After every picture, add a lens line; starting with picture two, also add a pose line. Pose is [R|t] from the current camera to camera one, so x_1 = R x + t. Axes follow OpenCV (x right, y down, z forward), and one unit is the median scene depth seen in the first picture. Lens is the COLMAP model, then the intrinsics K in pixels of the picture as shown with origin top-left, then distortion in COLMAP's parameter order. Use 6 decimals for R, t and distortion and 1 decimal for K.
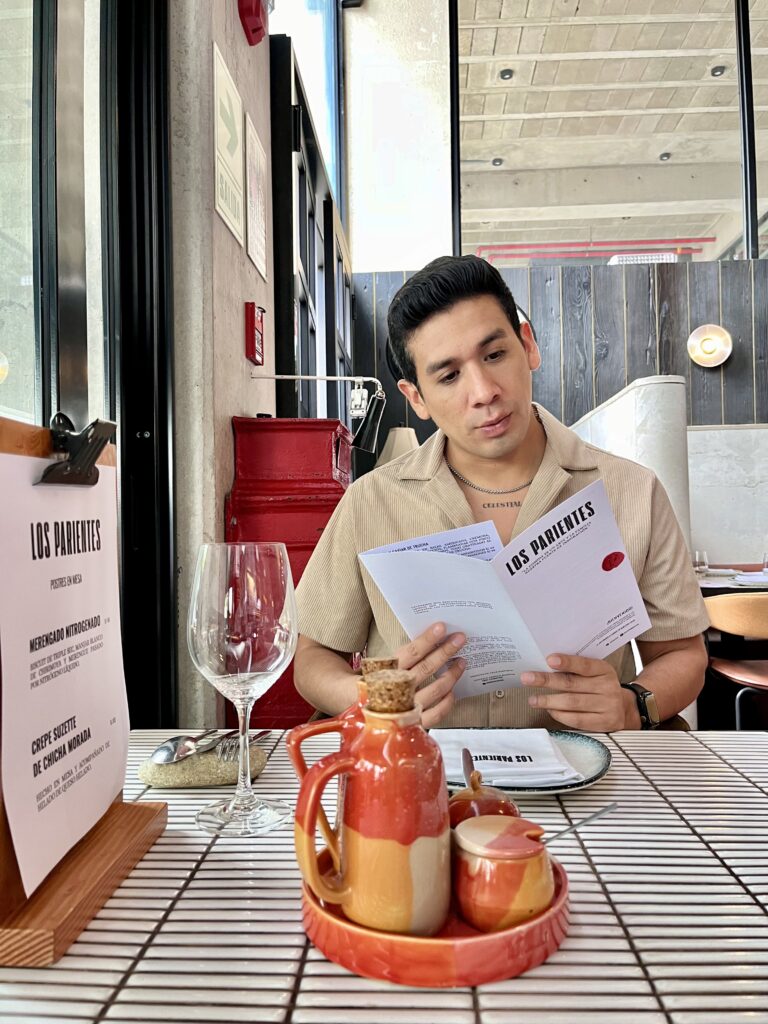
lens RADIAL K [[773.3, 0, 387.4], [0, 773.3, 510.1], [0, 0, 1]] dist [-0.003749, -0.011838]
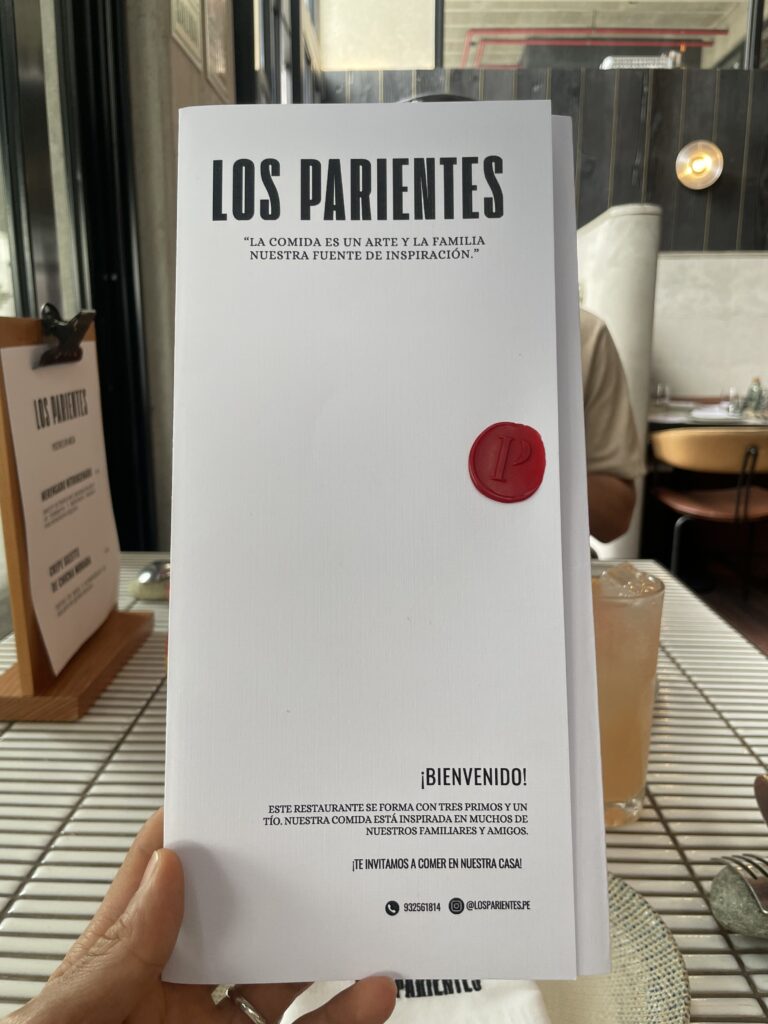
lens RADIAL K [[799.3, 0, 385.9], [0, 799.3, 512.4], [0, 0, 1]] dist [-0.000786, -0.037739]
pose [[0.999654, 0.011788, 0.023517, 0.029177], [-0.016939, 0.972427, 0.232590, -0.041544], [-0.020127, -0.232908, 0.972291, -0.111775]]
